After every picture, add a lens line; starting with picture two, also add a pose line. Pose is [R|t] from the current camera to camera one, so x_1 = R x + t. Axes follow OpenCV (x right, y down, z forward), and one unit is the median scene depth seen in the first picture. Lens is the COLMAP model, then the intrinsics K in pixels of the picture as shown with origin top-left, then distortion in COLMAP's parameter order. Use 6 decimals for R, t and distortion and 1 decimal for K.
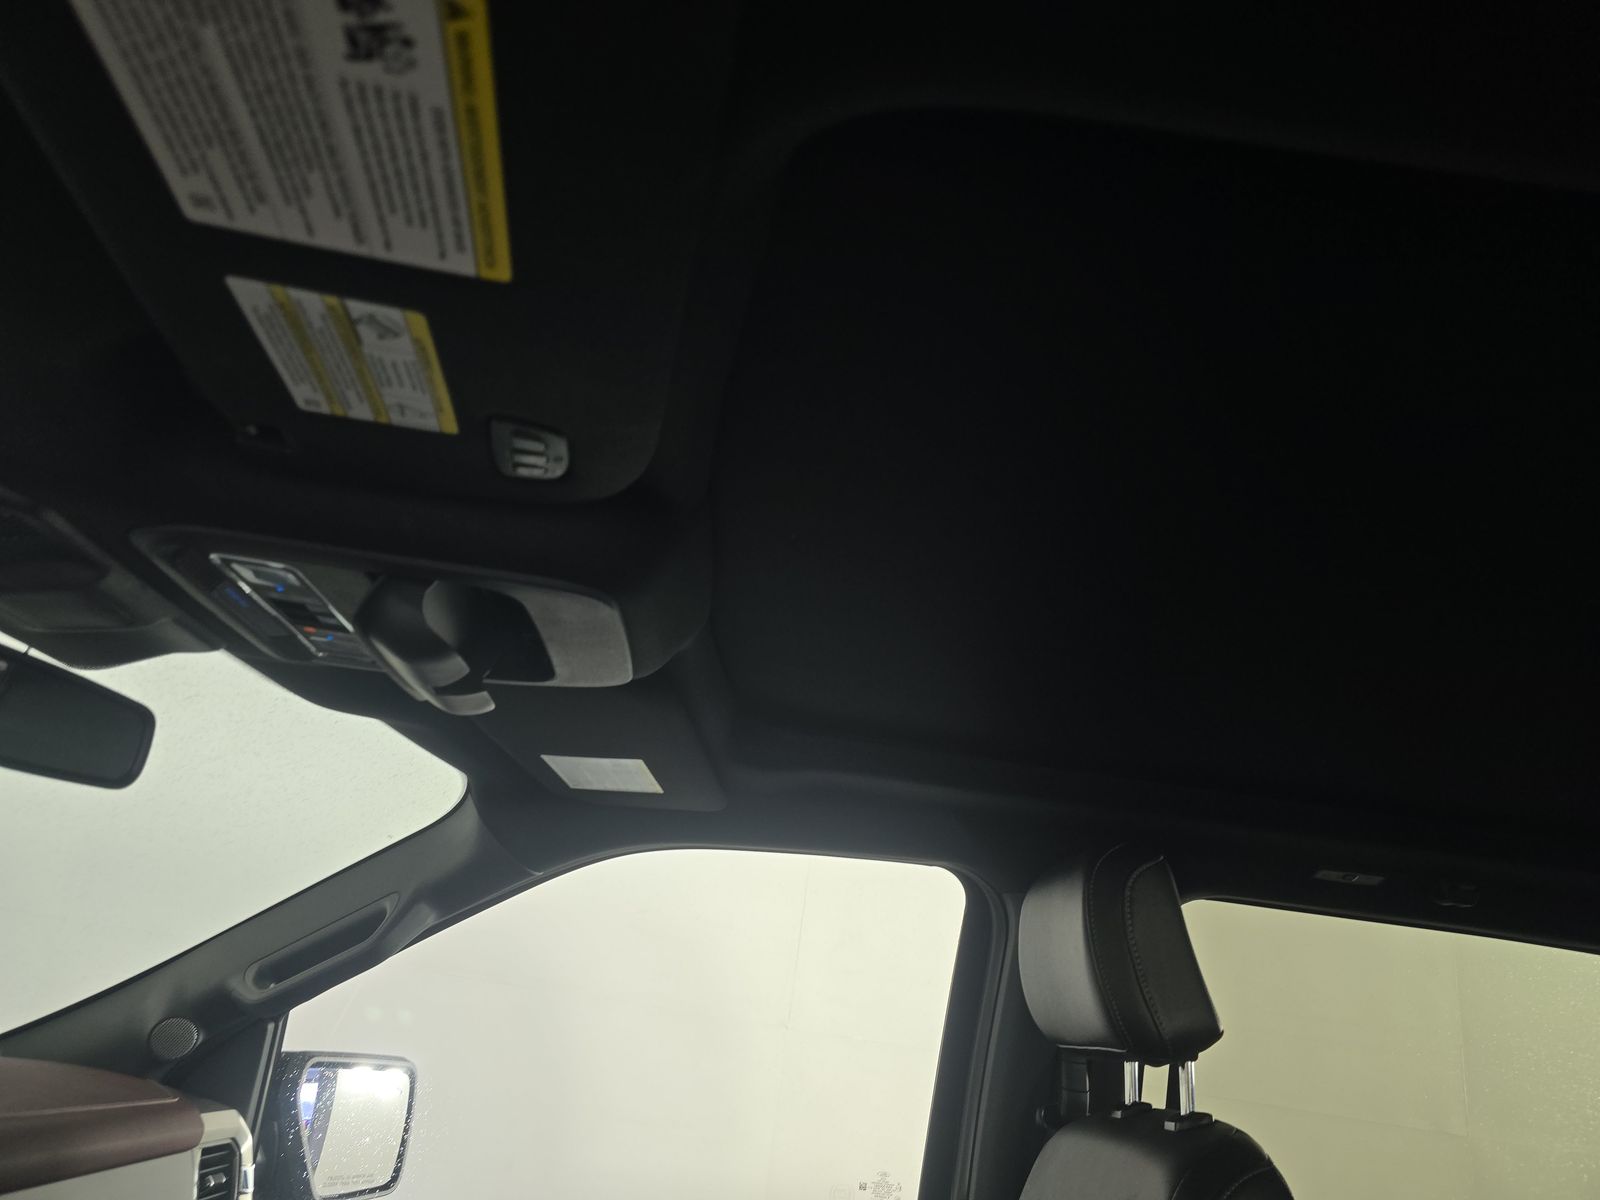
lens RADIAL K [[1095.1, 0, 778.8], [0, 1095.1, 601.7], [0, 0, 1]] dist [0.074595, -0.072781]
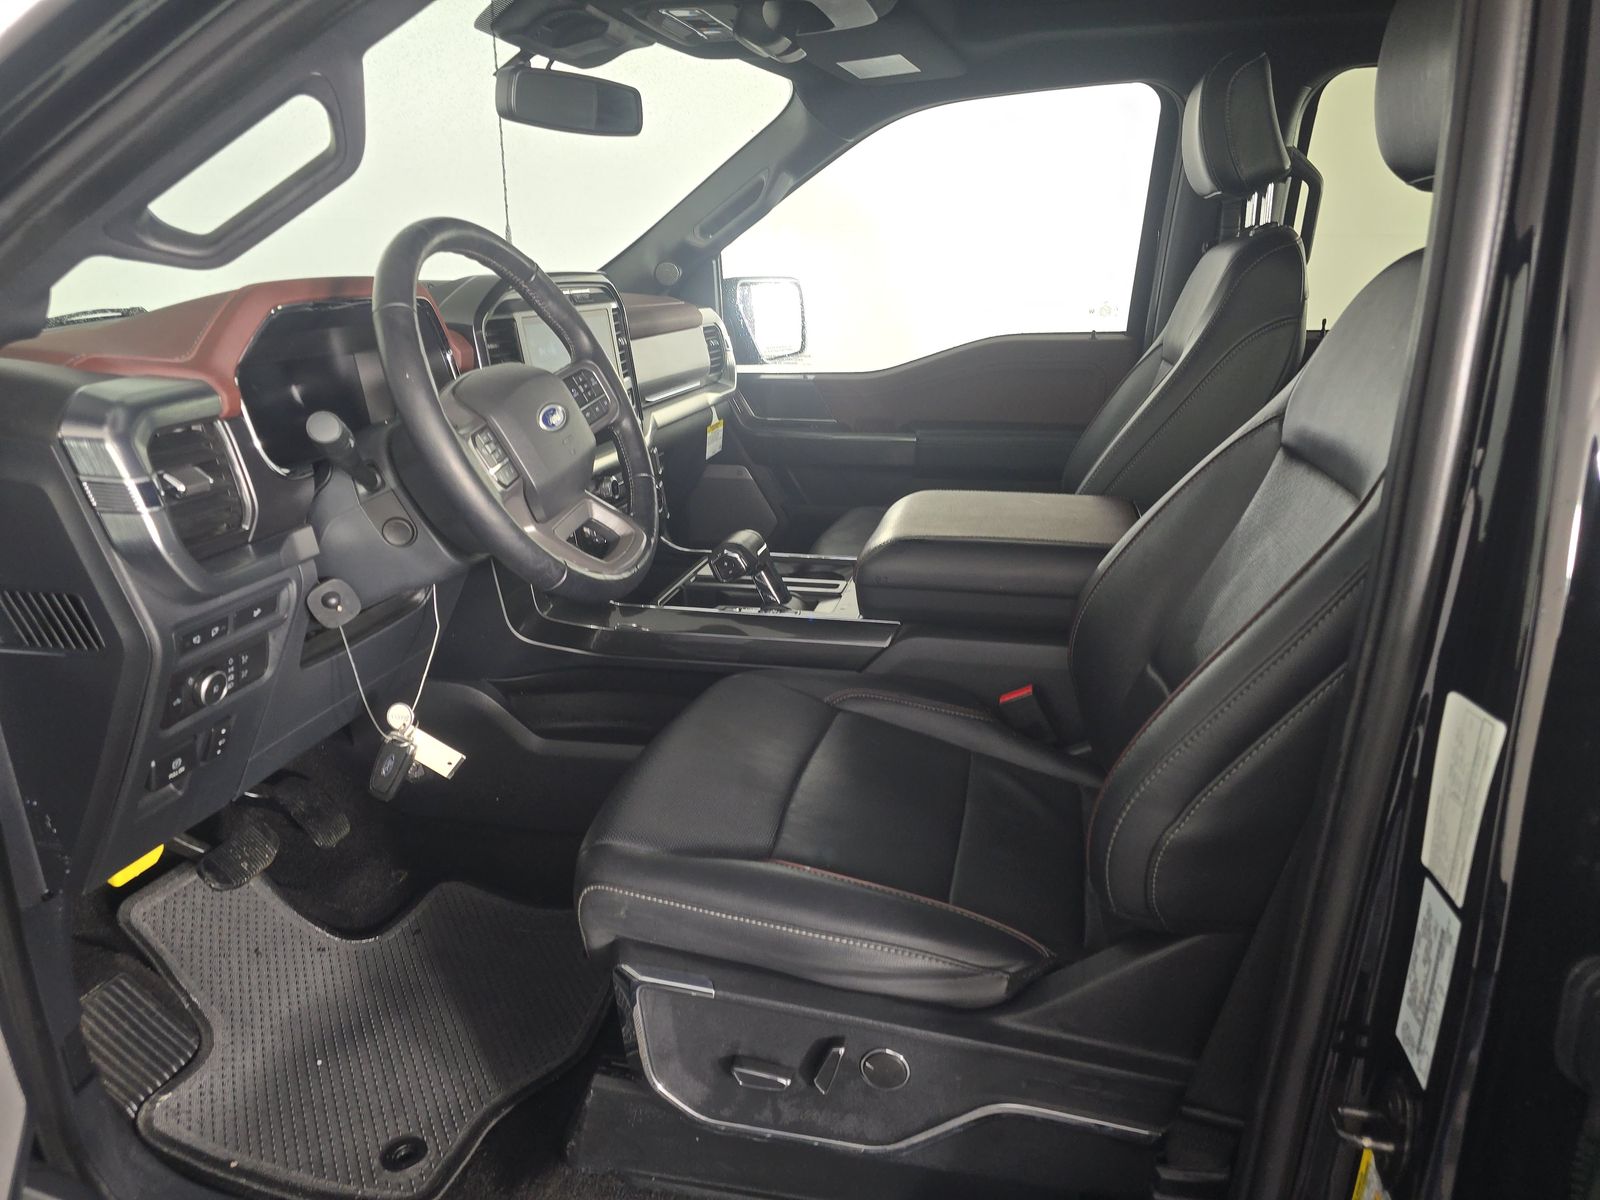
lens RADIAL K [[1095.1, 0, 778.8], [0, 1095.1, 601.7], [0, 0, 1]] dist [0.074595, -0.072781]
pose [[0.948176, -0.044720, -0.314582, 0.143265], [0.227558, 0.786554, 0.574065, -0.156267], [0.221763, -0.615900, 0.755968, -0.583119]]
